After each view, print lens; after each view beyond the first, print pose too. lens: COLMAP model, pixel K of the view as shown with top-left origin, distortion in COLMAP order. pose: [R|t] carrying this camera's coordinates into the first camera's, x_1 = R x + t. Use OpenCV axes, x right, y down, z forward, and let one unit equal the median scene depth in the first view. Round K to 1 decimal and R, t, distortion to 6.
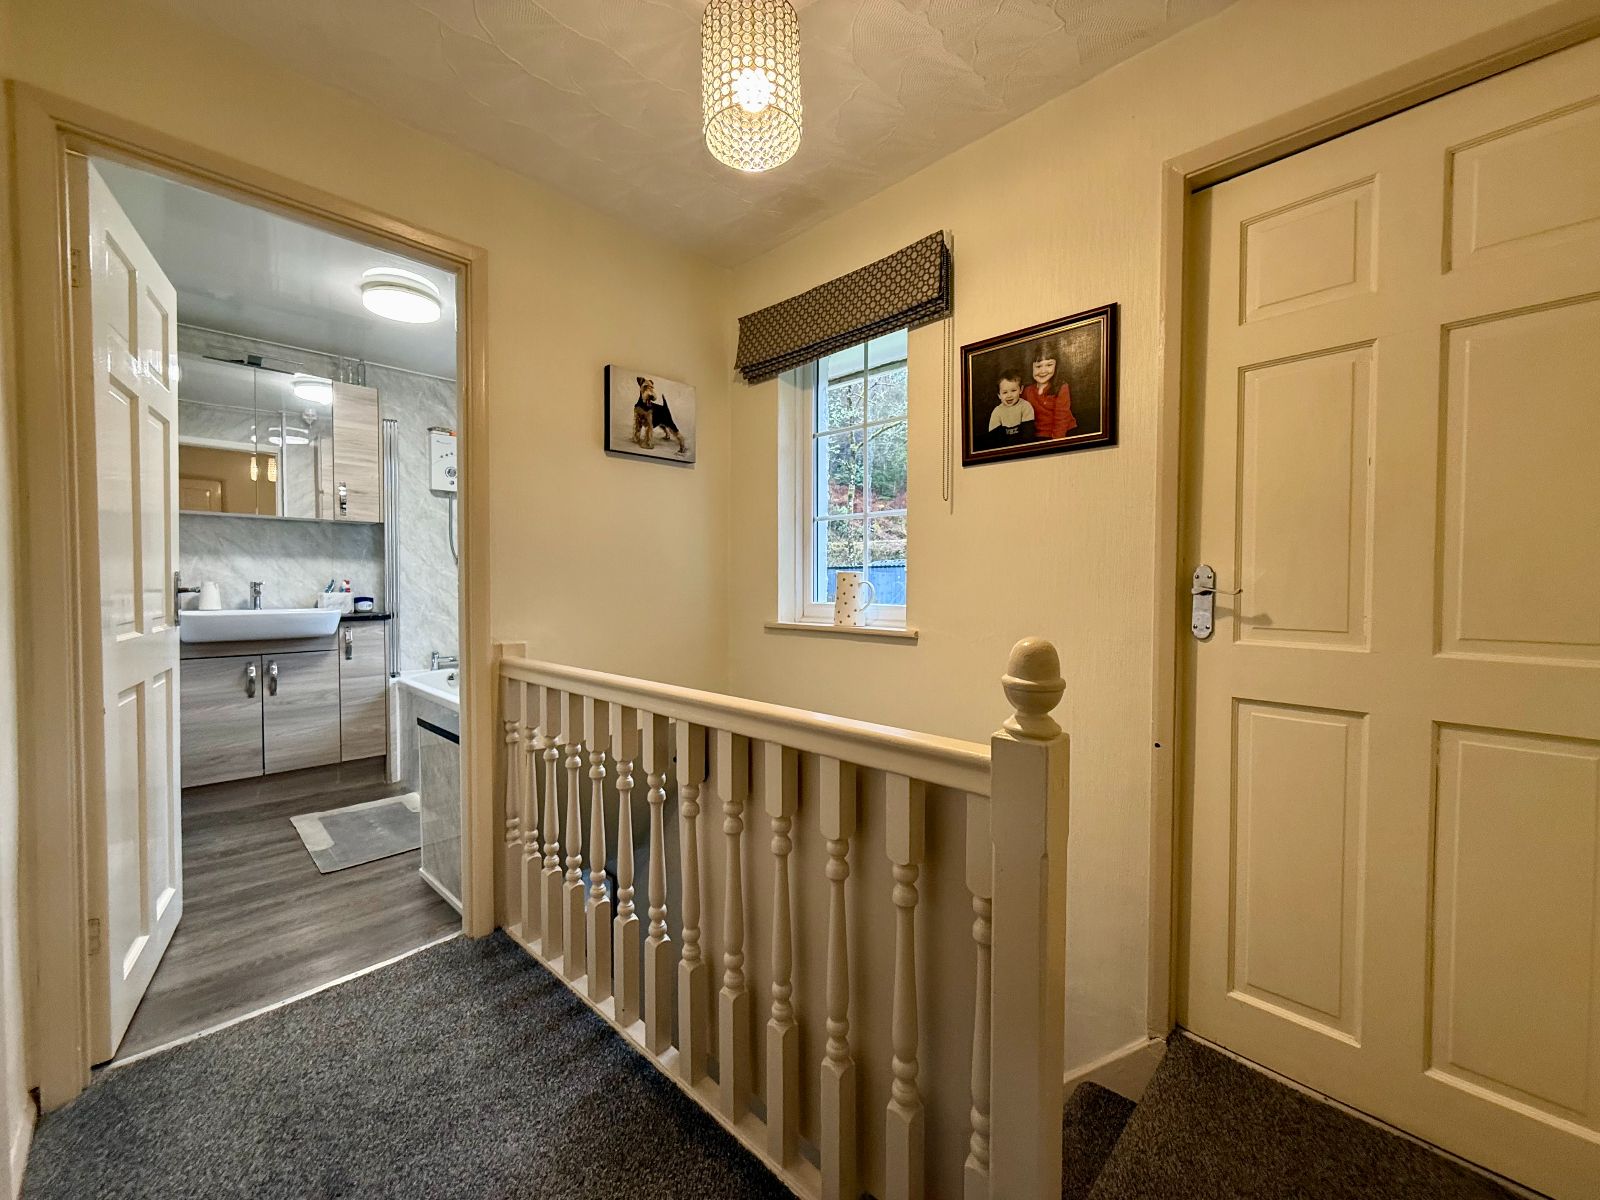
lens RADIAL K [[632.2, 0, 805.3], [0, 632.2, 600.1], [0, 0, 1]] dist [-0.007017, 0.001004]
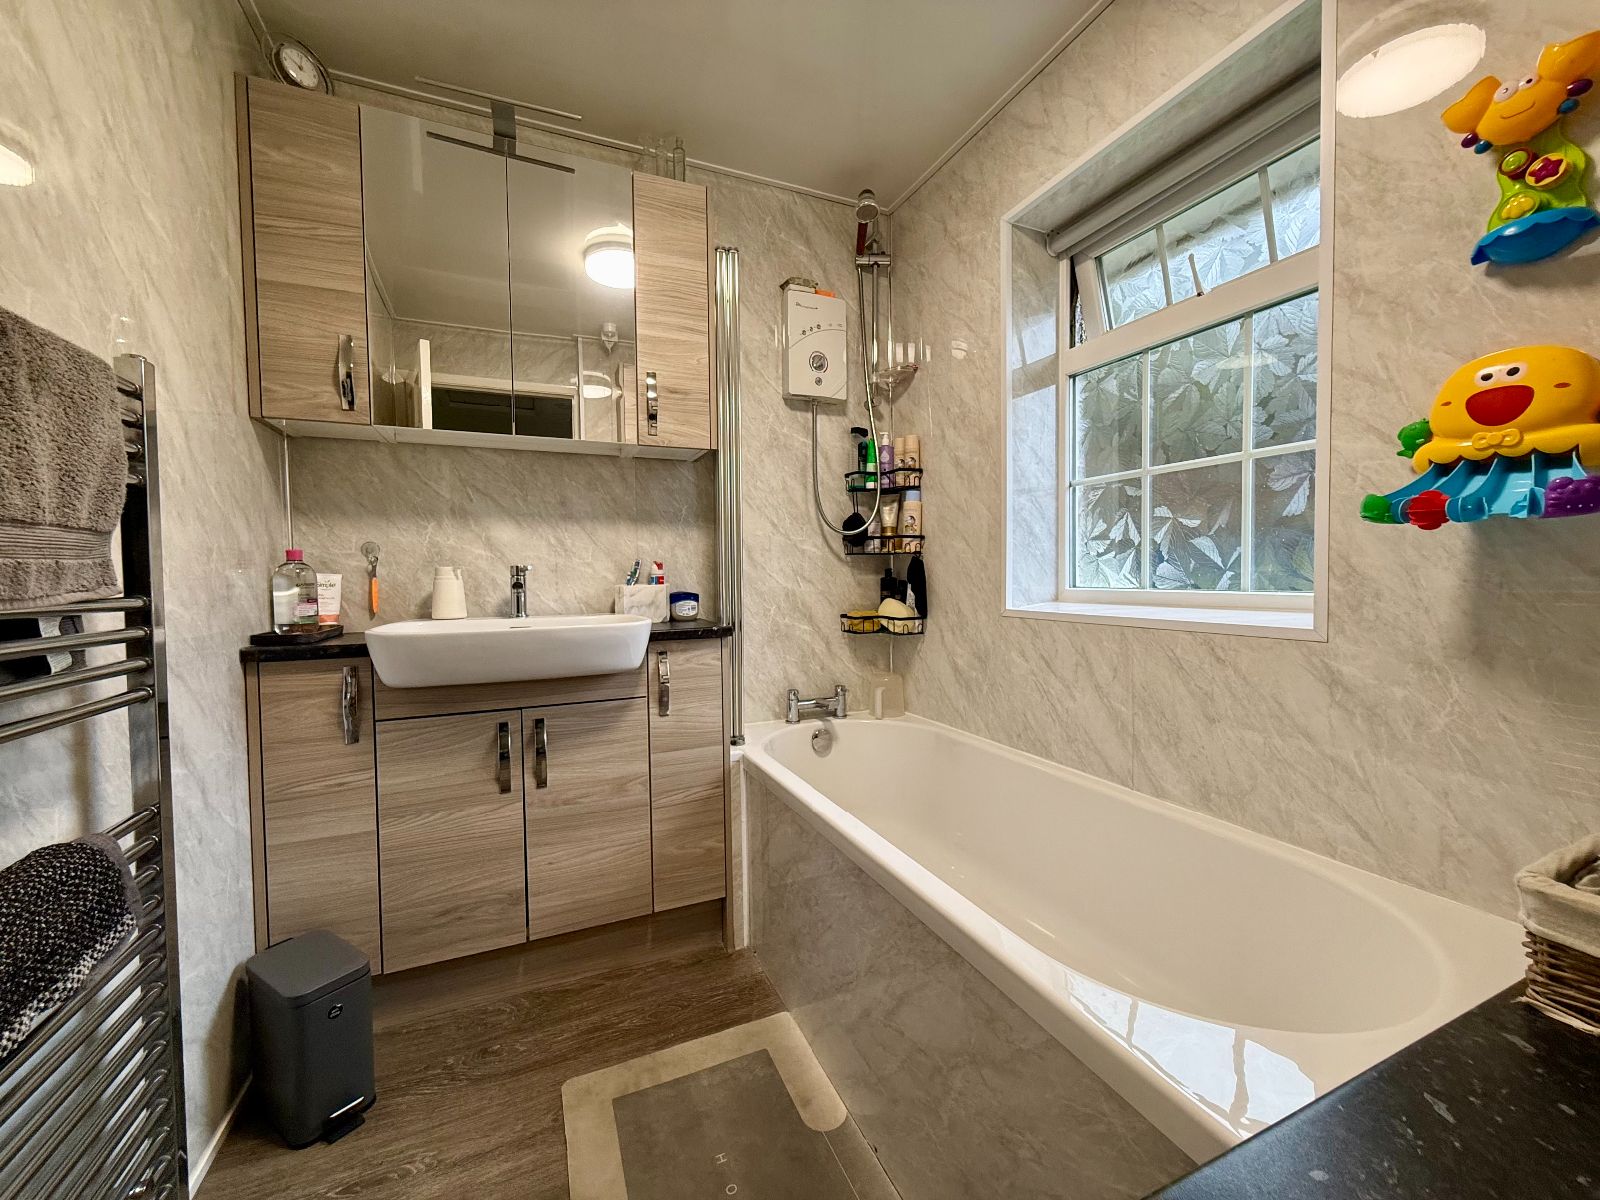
lens RADIAL K [[632.2, 0, 805.3], [0, 632.2, 600.1], [0, 0, 1]] dist [-0.007017, 0.001004]
pose [[0.926195, 0.005254, -0.377009, -0.417186], [0.002262, 0.999807, 0.019491, -0.009151], [0.377038, -0.018905, 0.926005, 0.558549]]
